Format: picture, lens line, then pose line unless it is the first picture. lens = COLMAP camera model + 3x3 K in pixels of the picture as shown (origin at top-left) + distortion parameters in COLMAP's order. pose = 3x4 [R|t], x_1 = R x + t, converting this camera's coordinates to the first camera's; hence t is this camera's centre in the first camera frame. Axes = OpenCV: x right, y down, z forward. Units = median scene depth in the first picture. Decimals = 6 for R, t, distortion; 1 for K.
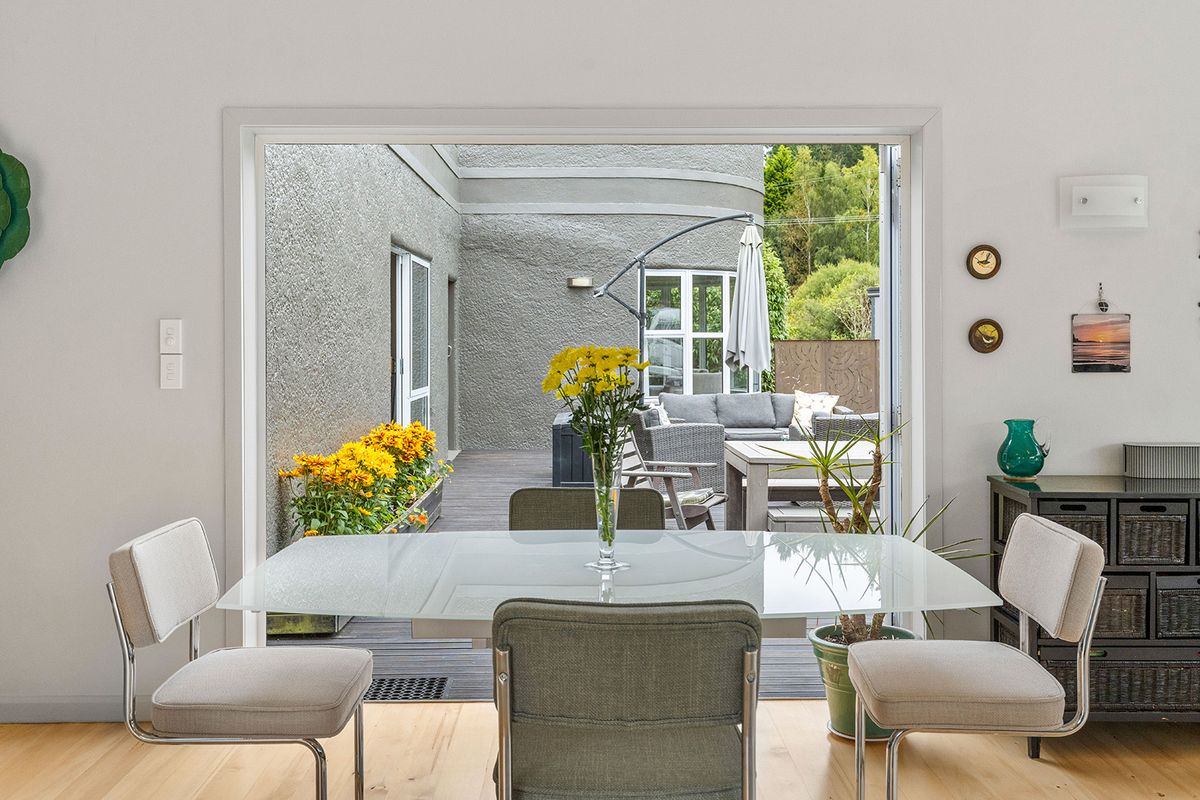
lens RADIAL K [[1139.6, 0, 598.0], [0, 1139.6, 339.0], [0, 0, 1]] dist [0.010776, 0.013430]
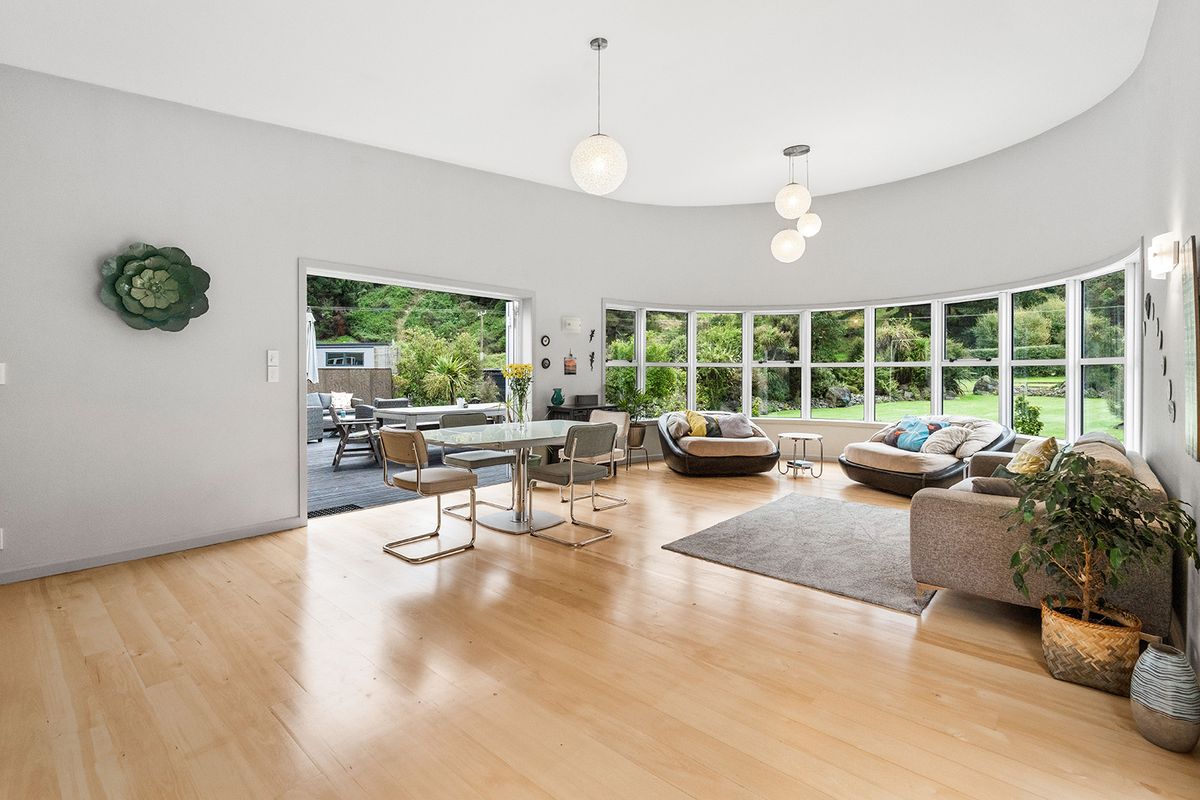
lens RADIAL K [[551.2, 0, 599.9], [0, 551.2, 371.9], [0, 0, 1]] dist [-0.000792, -0.000200]
pose [[0.668190, 0.003288, 0.743984, -0.730467], [-0.004085, 0.999991, -0.000751, 0.021854], [-0.743980, -0.002537, 0.668198, -0.168967]]
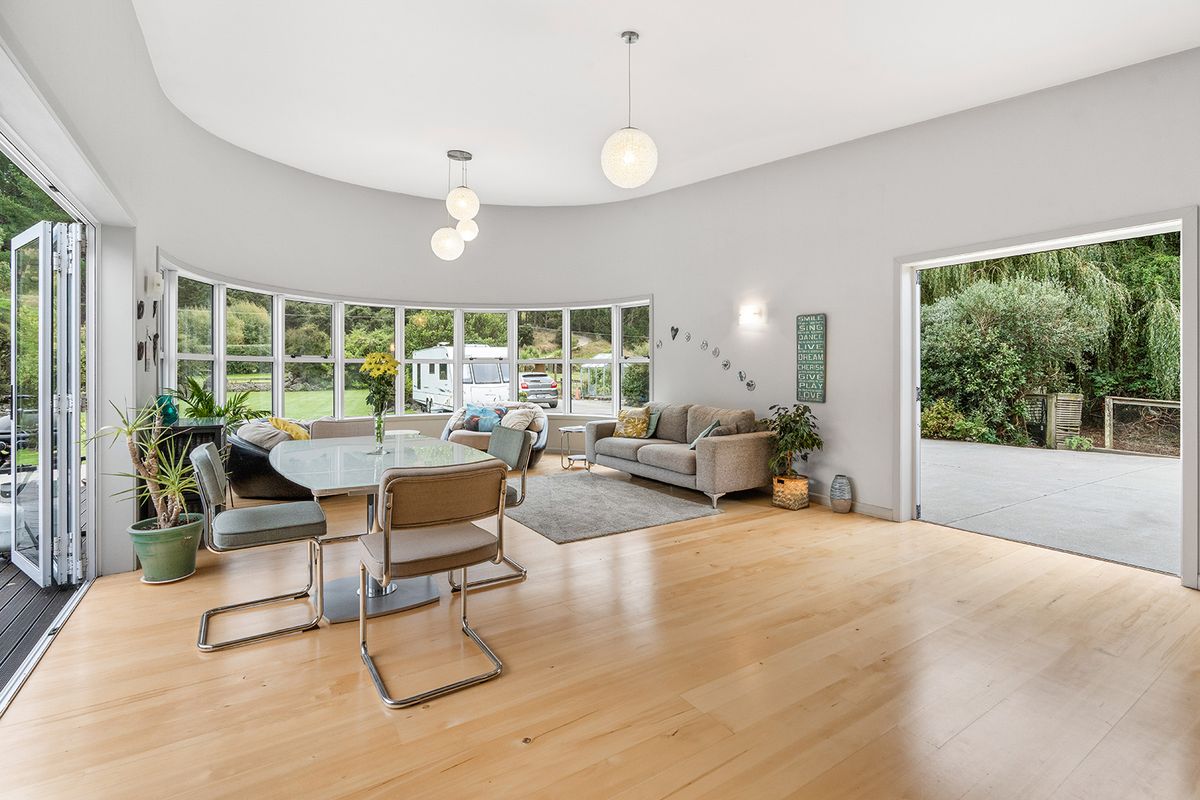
lens RADIAL K [[551.2, 0, 599.9], [0, 551.2, 371.9], [0, 0, 1]] dist [-0.000792, -0.000200]
pose [[-0.540785, -0.001497, 0.841160, -0.786573], [0.000210, 0.999998, 0.001915, 0.027969], [-0.841161, 0.001212, -0.540783, 0.860227]]
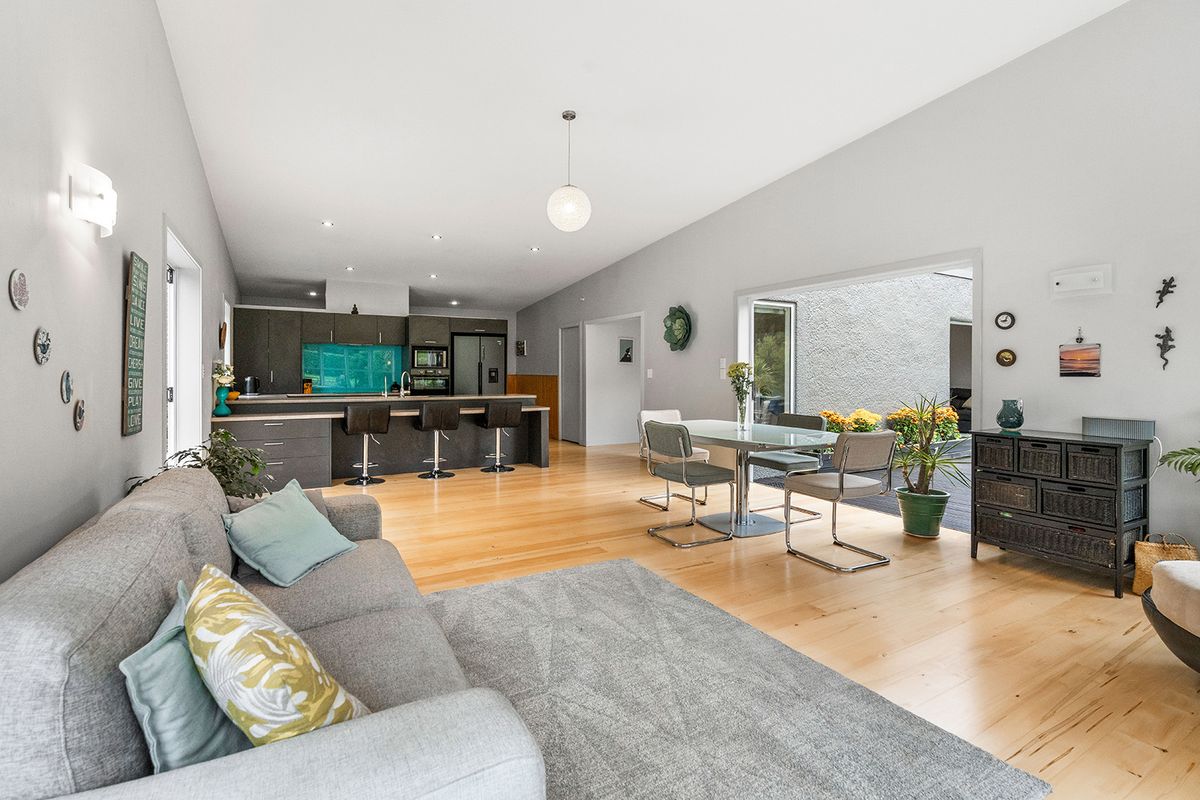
lens RADIAL K [[551.2, 0, 599.9], [0, 551.2, 371.9], [0, 0, 1]] dist [-0.000792, -0.000200]
pose [[0.489278, 0.000208, -0.872128, 0.829875], [-0.005805, 0.999979, -0.003018, 0.028568], [0.872108, 0.006539, 0.489269, -0.082925]]
